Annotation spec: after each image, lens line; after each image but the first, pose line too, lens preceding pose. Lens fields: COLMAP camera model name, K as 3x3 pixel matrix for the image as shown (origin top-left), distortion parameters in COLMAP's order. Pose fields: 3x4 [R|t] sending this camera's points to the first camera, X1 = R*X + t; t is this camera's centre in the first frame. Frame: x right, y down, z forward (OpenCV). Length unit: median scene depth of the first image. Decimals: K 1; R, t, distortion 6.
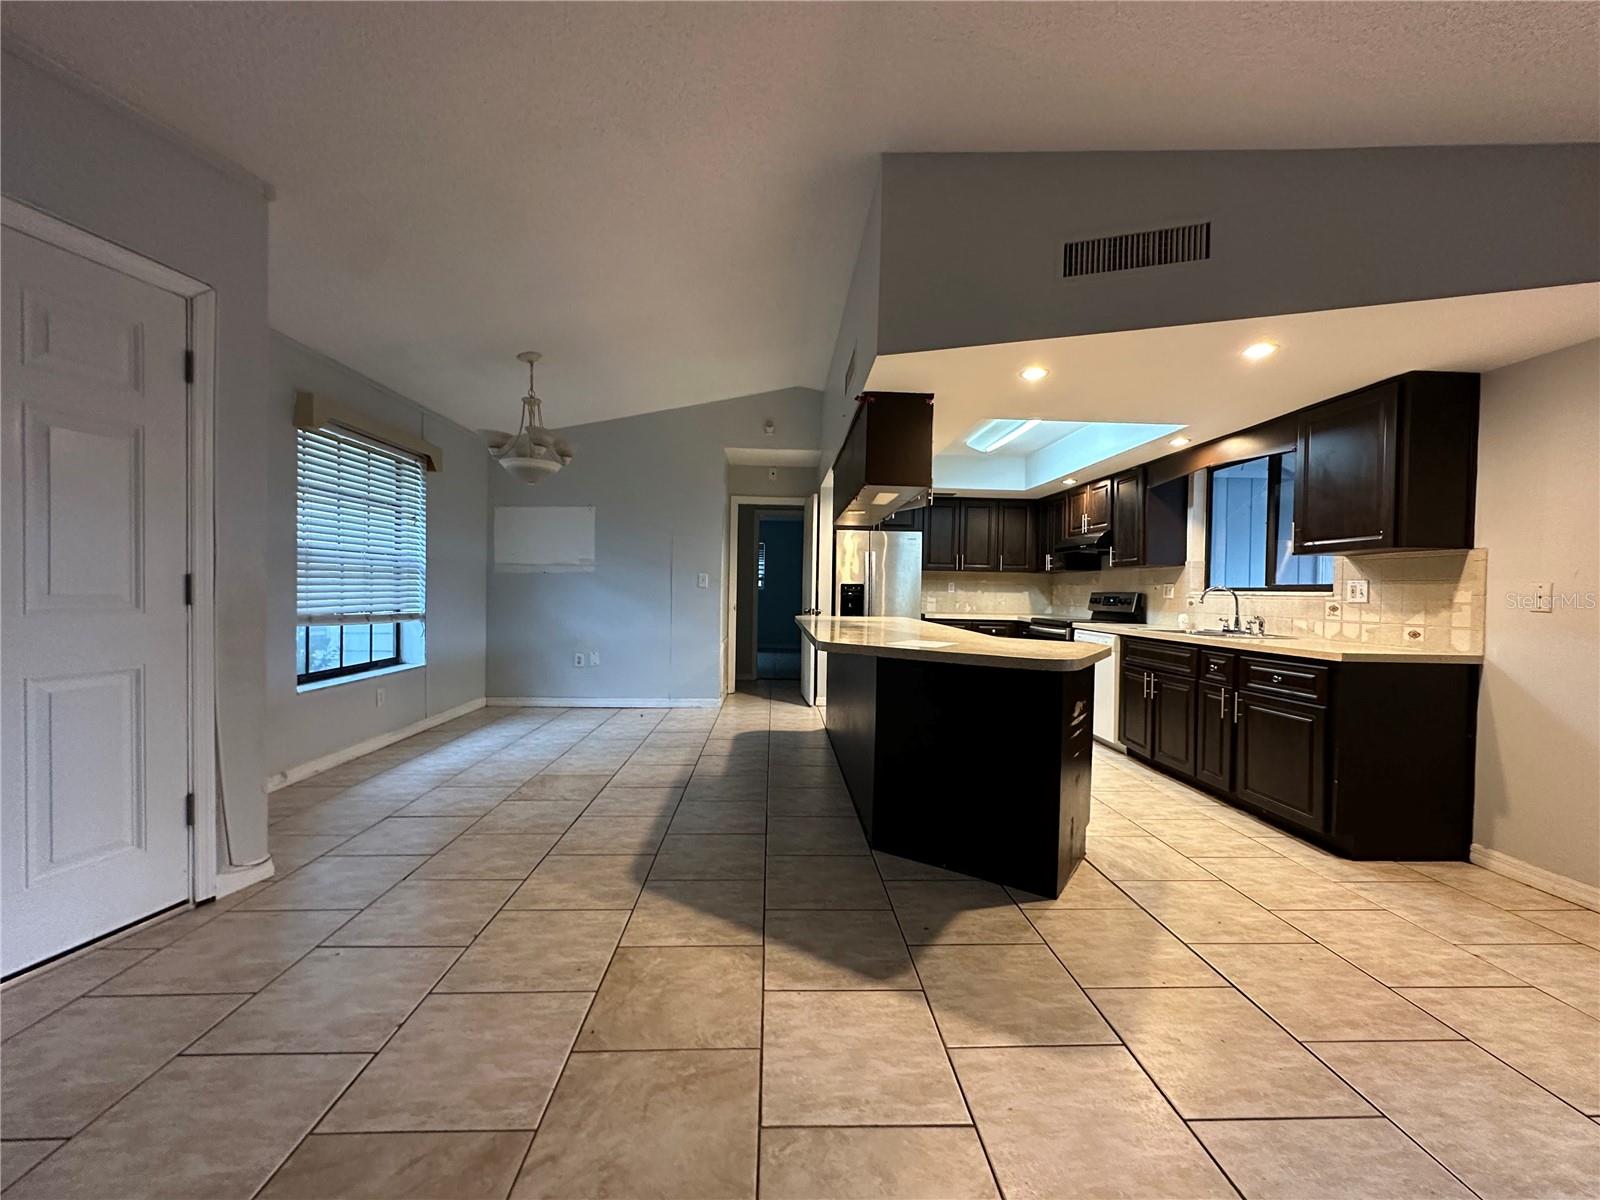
lens RADIAL K [[652.2, 0, 797.0], [0, 652.2, 599.9], [0, 0, 1]] dist [-0.015259, -0.000047]
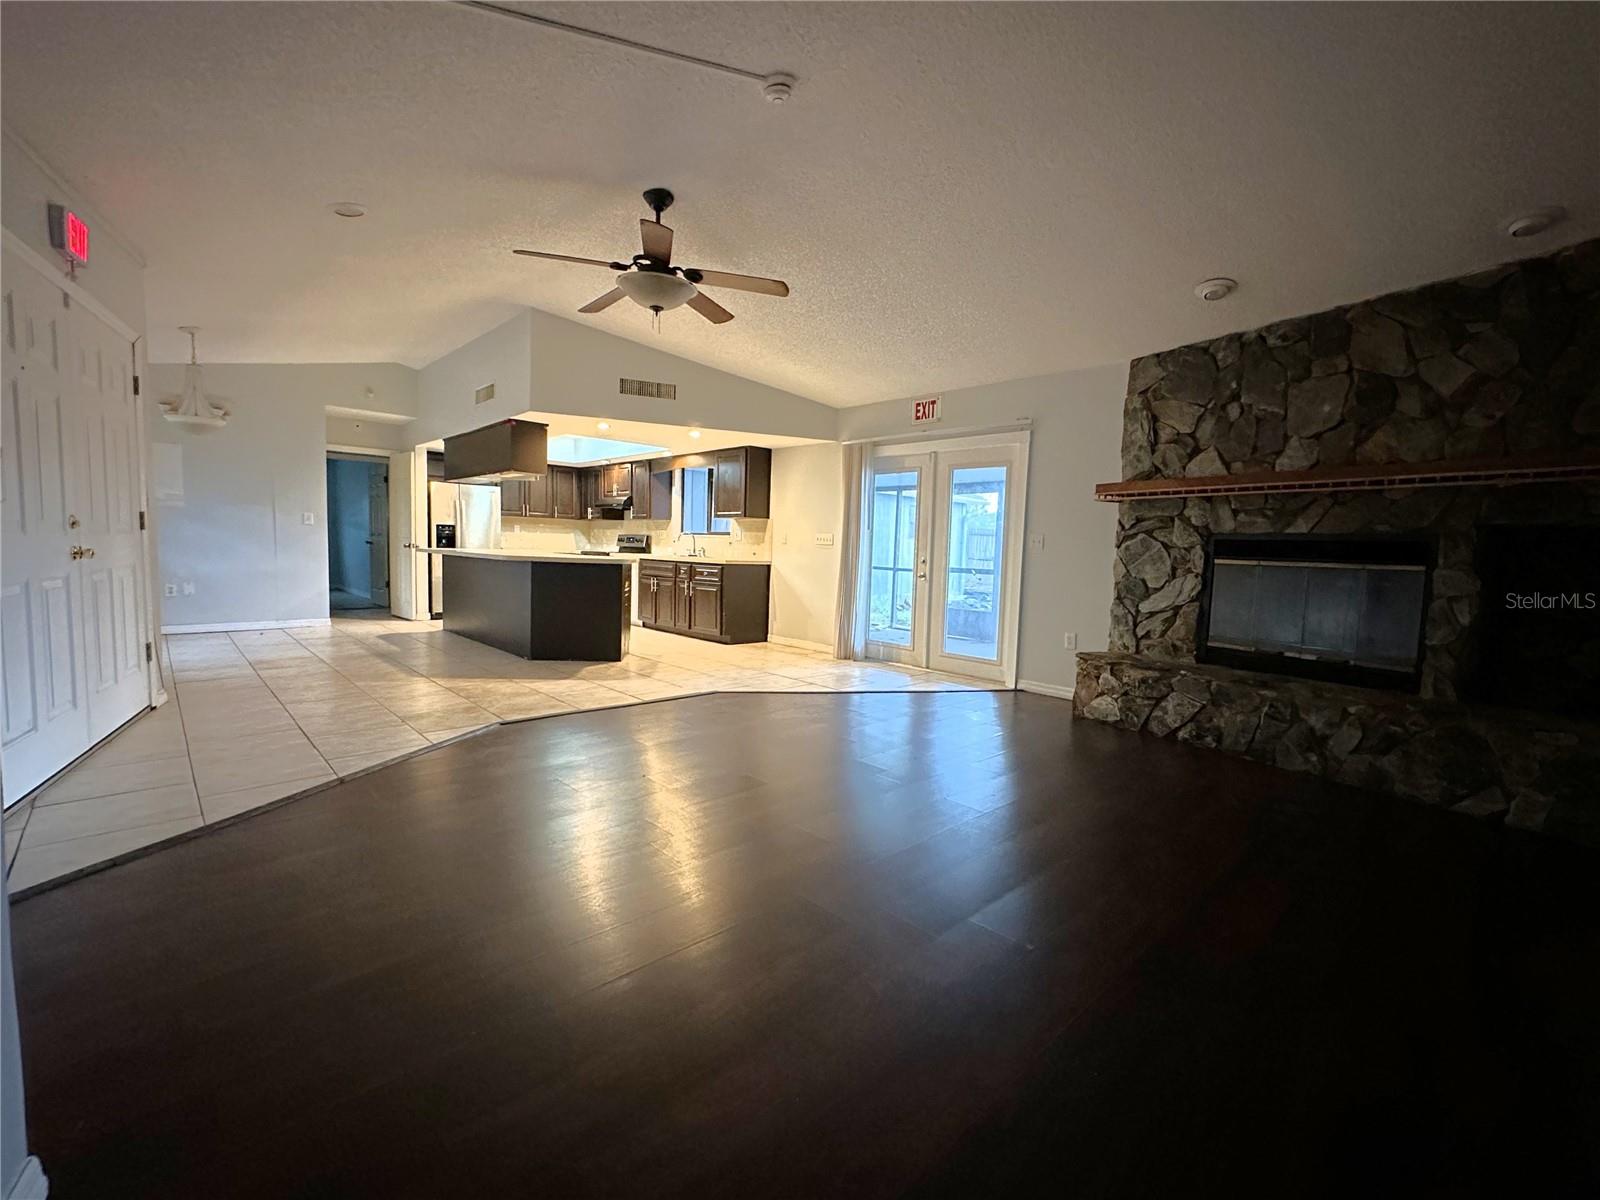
lens RADIAL K [[652.2, 0, 798.2], [0, 652.2, 597.8], [0, 0, 1]] dist [-0.015259, -0.000047]
pose [[0.752723, -0.044499, 0.656831, -0.359532], [-0.009991, 0.996826, 0.078983, 0.017224], [-0.658261, -0.066015, 0.749889, -0.651830]]
